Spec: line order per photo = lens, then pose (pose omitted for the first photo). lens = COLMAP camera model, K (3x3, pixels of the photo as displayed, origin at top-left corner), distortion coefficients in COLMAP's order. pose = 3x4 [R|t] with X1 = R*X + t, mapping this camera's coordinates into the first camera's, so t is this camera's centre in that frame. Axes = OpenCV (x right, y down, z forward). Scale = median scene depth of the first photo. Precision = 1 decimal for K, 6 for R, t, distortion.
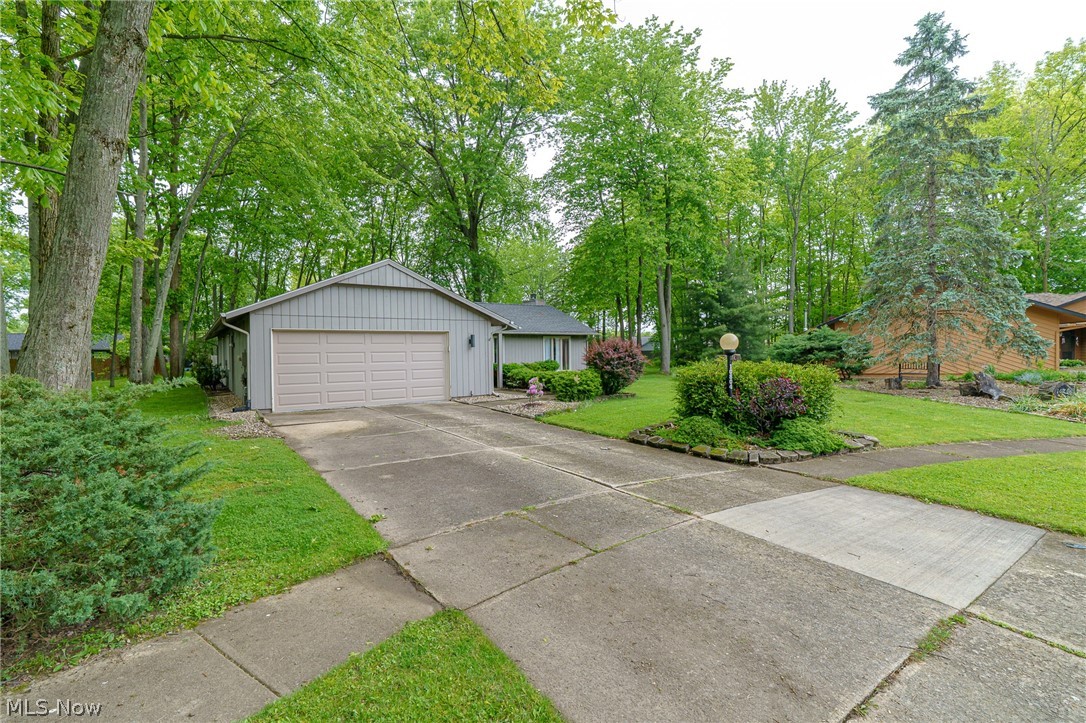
lens RADIAL K [[511.4, 0, 555.4], [0, 511.4, 356.5], [0, 0, 1]] dist [-0.000461, 0.000050]
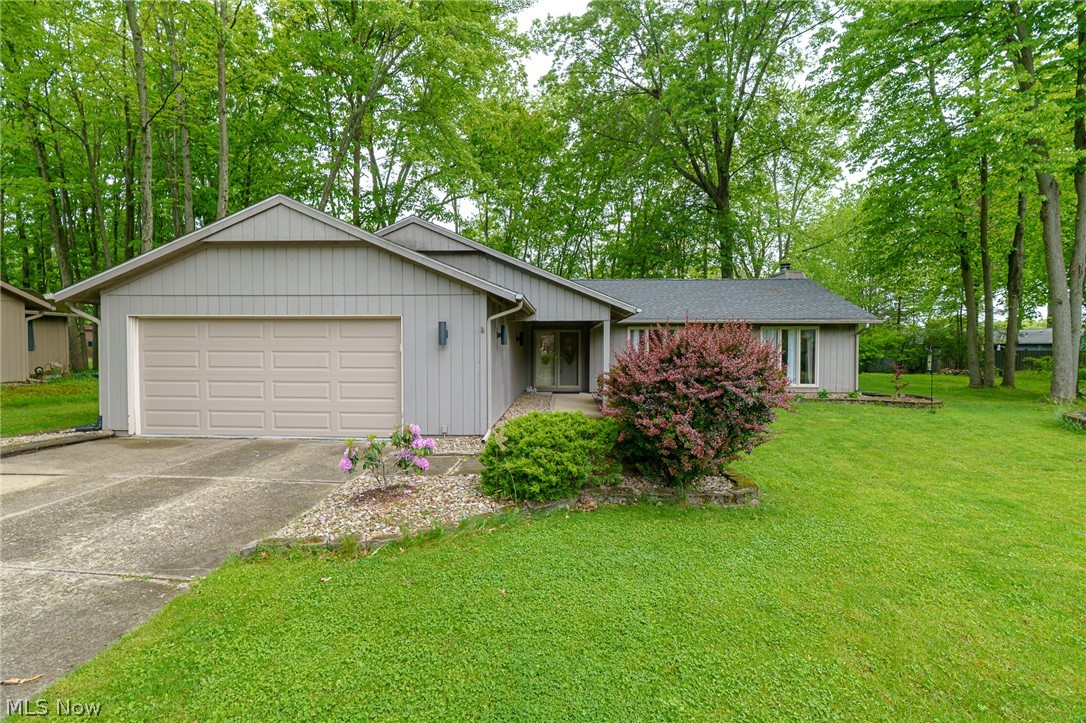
lens RADIAL K [[511.4, 0, 555.4], [0, 511.4, 356.5], [0, 0, 1]] dist [-0.000461, 0.000050]
pose [[0.793444, 0.029877, -0.607909, 0.265197], [-0.021121, 0.999544, 0.021558, -0.020729], [0.608277, -0.004266, 0.793714, 0.661471]]
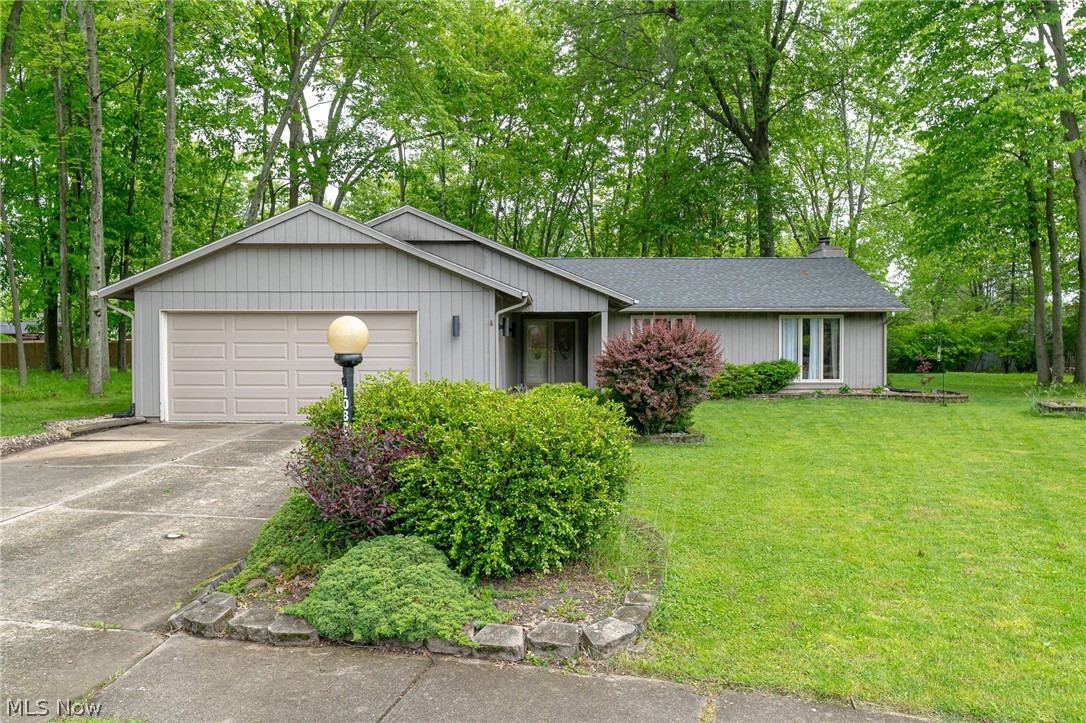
lens RADIAL K [[797.2, 0, 547.9], [0, 797.2, 368.9], [0, 0, 1]] dist [0.003572, -0.003406]
pose [[0.801784, 0.037501, -0.596436, 0.499362], [-0.018003, 0.999092, 0.038617, -0.018809], [0.597343, -0.020225, 0.801731, 0.317857]]
